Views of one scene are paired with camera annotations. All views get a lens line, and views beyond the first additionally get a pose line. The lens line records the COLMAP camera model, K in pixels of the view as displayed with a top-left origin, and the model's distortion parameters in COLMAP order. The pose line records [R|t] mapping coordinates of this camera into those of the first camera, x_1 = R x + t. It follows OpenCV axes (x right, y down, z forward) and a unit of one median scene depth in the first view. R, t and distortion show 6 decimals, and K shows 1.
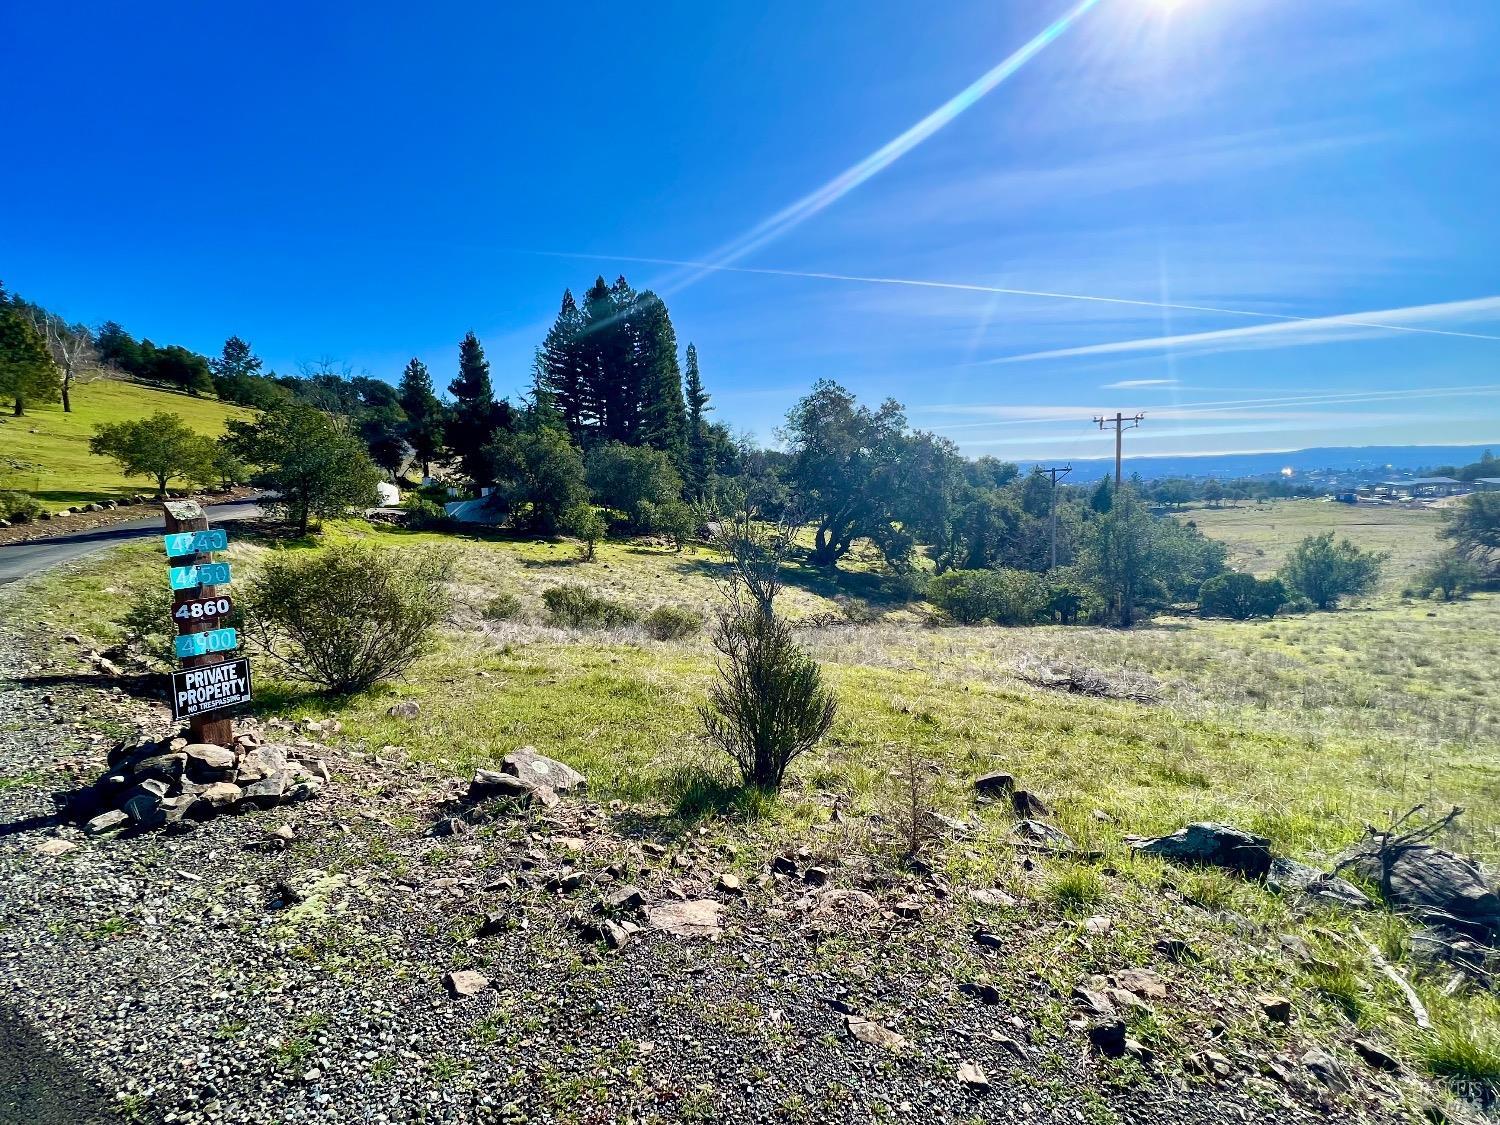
lens RADIAL K [[706.1, 0, 751.6], [0, 706.1, 565.1], [0, 0, 1]] dist [0.003928, 0.000763]
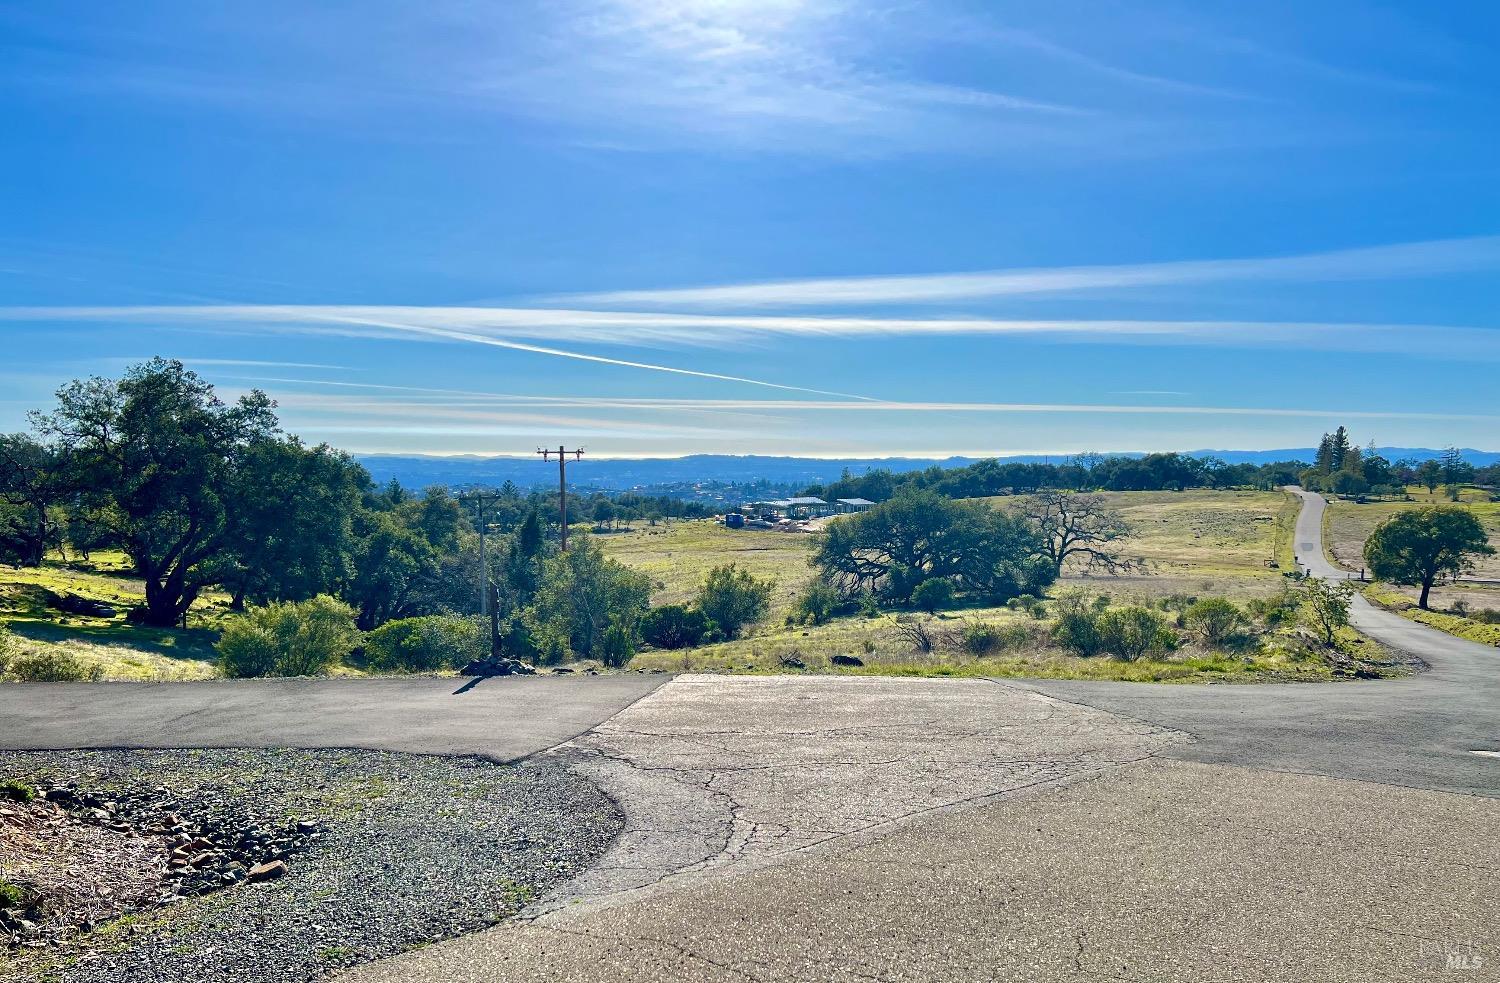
lens RADIAL K [[1150.8, 0, 749.4], [0, 1150.8, 492.2], [0, 0, 1]] dist [-0.006536, -0.002570]
pose [[0.757005, 0.018346, 0.653151, -0.172575], [0.054353, 0.994373, -0.090926, 0.003131], [-0.651144, 0.104332, 0.751748, -0.190905]]
